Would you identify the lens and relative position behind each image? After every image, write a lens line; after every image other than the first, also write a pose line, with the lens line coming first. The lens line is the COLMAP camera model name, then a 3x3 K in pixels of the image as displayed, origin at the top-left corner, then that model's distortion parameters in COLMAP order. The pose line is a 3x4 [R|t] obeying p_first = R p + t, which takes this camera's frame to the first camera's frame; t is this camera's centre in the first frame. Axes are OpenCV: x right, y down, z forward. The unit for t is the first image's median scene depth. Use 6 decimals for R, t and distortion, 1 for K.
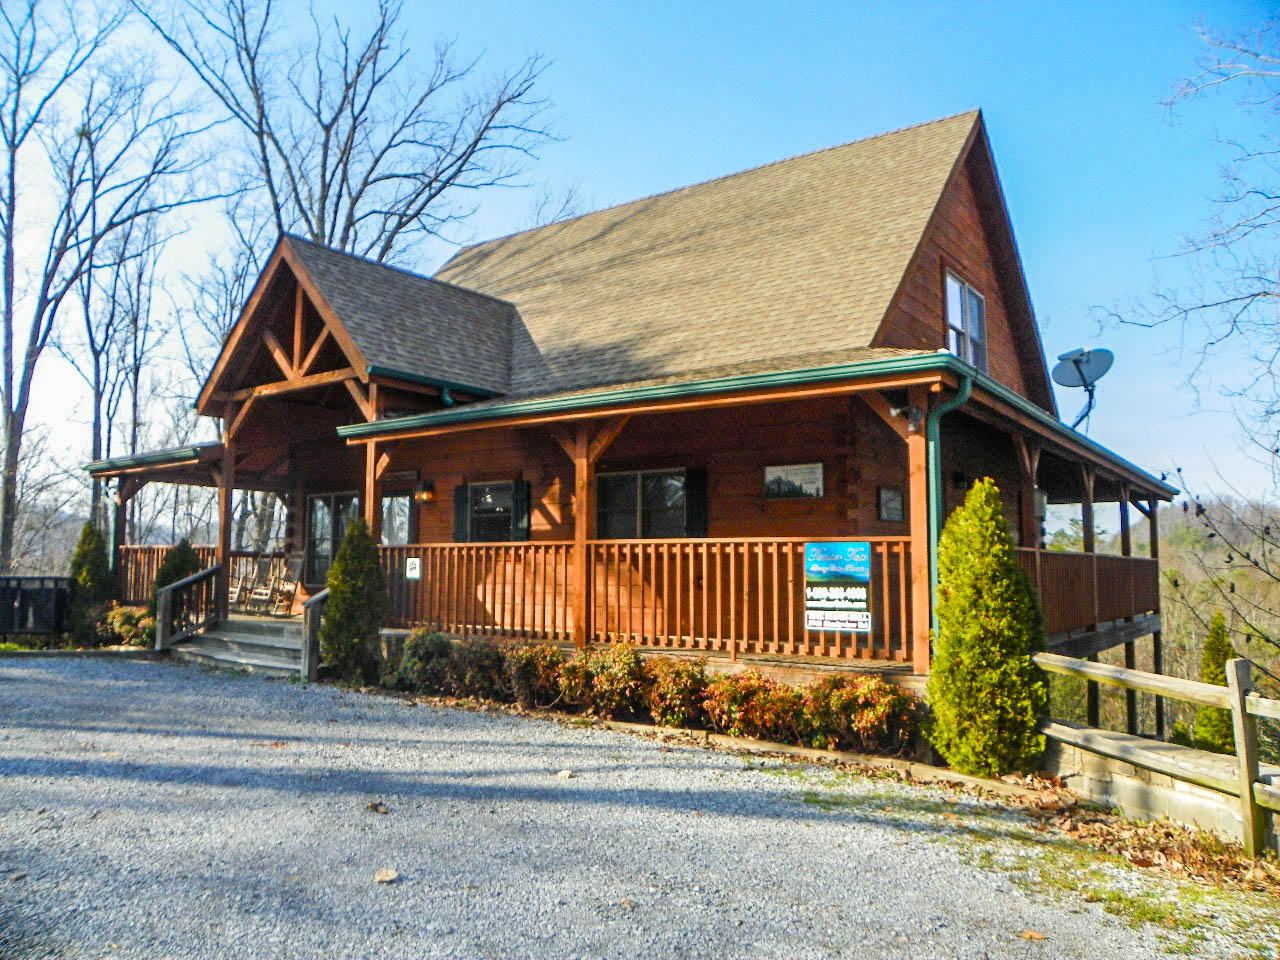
lens RADIAL K [[971.5, 0, 638.3], [0, 971.5, 480.8], [0, 0, 1]] dist [-0.157497, 0.100198]
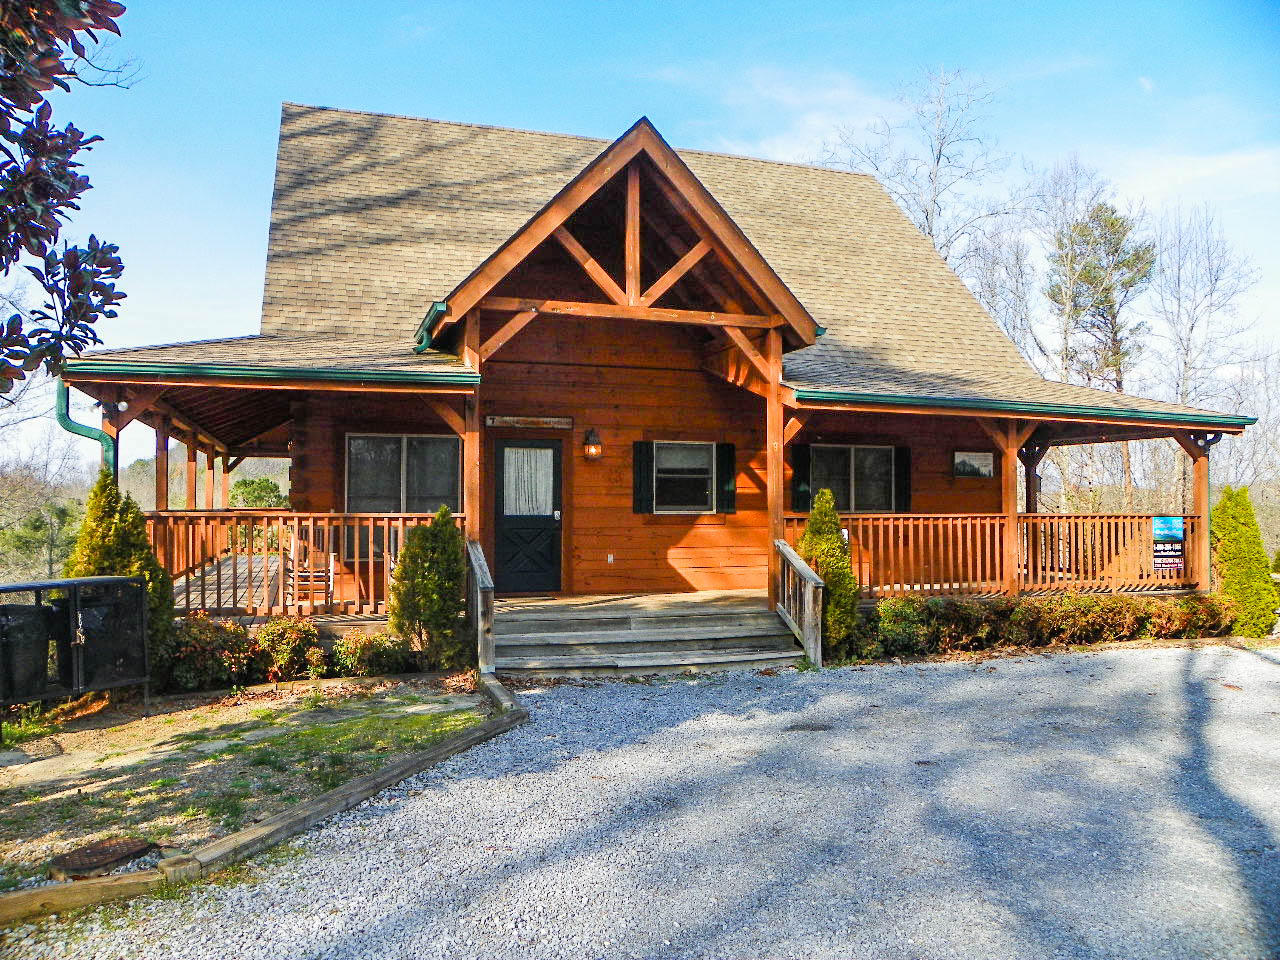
lens RADIAL K [[971.5, 0, 638.3], [0, 971.5, 480.8], [0, 0, 1]] dist [-0.157497, 0.100198]
pose [[0.574098, 0.014841, 0.818652, -1.072038], [-0.077759, 0.996305, 0.036469, 0.010014], [-0.815086, -0.084595, 0.573131, 0.545410]]
